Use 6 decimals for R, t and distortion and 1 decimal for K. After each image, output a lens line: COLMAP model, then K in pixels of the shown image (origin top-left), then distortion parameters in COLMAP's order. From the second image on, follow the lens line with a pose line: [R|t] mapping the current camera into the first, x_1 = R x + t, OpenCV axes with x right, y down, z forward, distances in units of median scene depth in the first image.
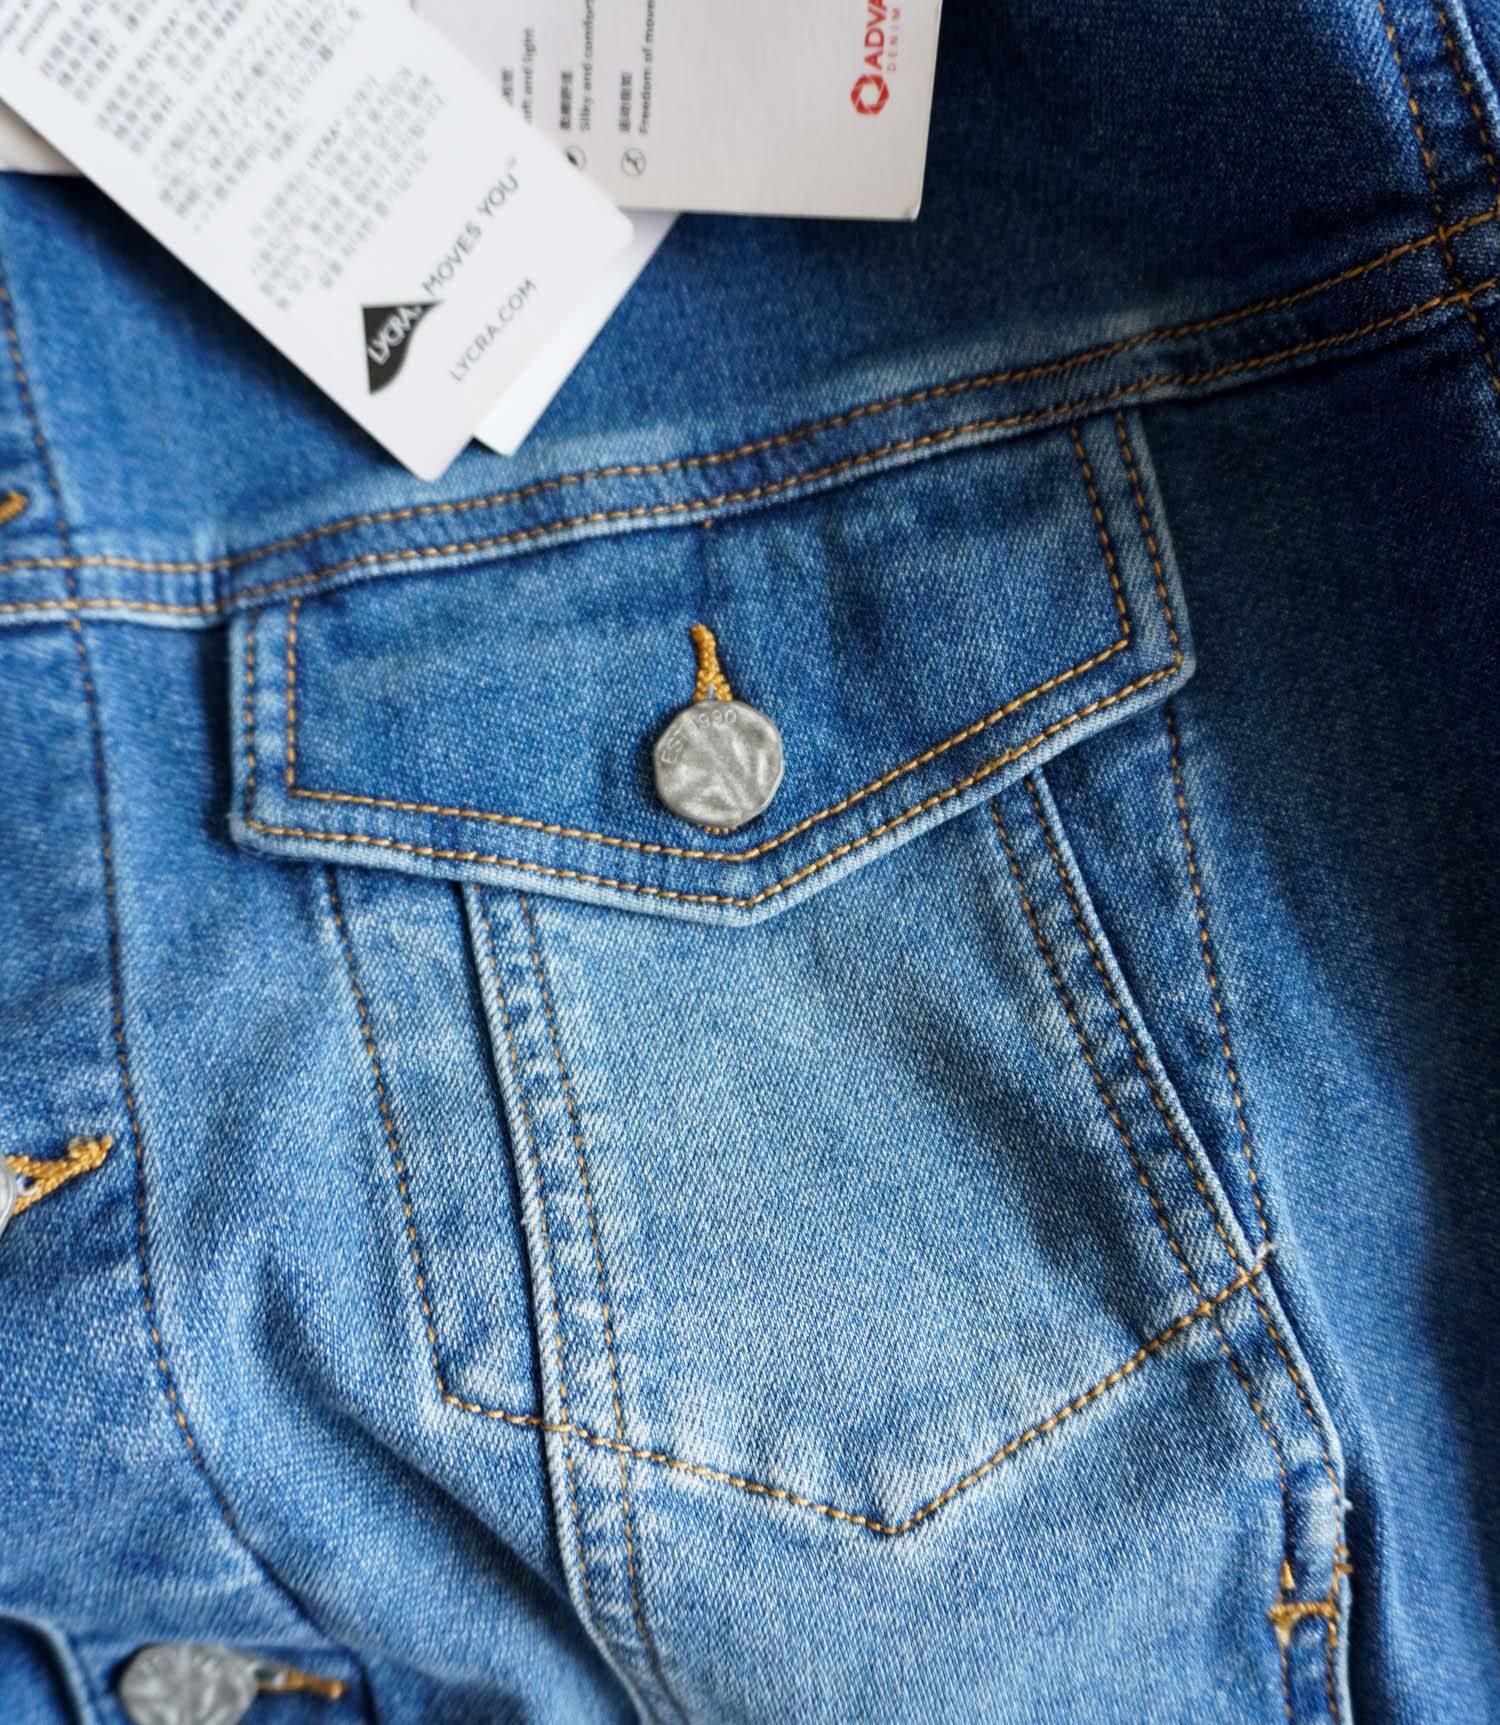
lens RADIAL K [[1540.6, 0, 750.0], [0, 1540.6, 862.5], [0, 0, 1]] dist [-0.006308, 0.009842]
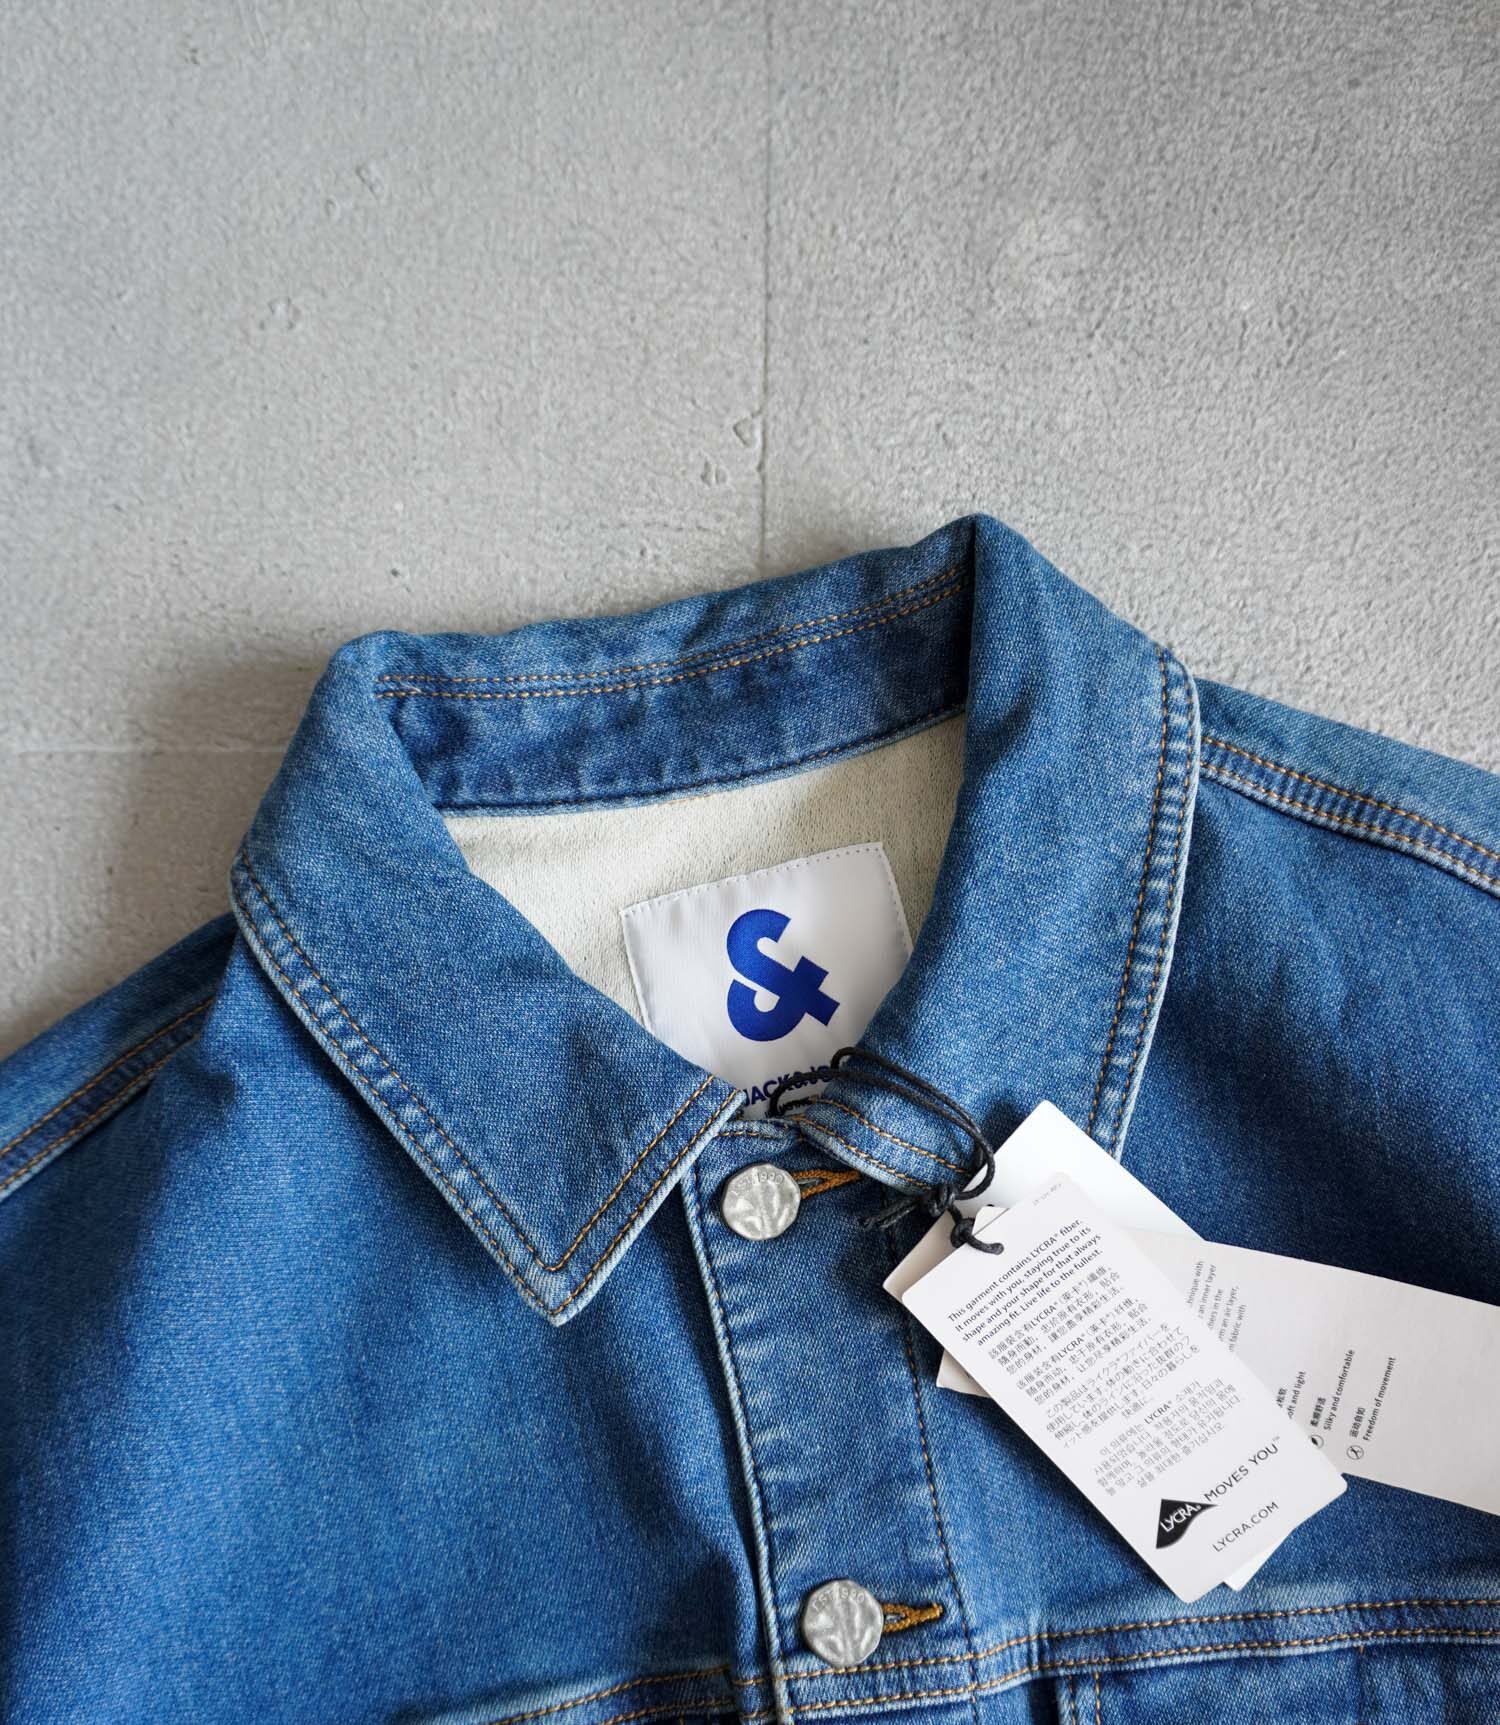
lens RADIAL K [[1540.6, 0, 750.0], [0, 1540.6, 862.5], [0, 0, 1]] dist [-0.006308, 0.009842]
pose [[0.995450, 0.093807, 0.016707, -0.767523], [-0.092765, 0.994174, -0.054881, -0.893140], [-0.021758, 0.053081, 0.998353, -0.610906]]
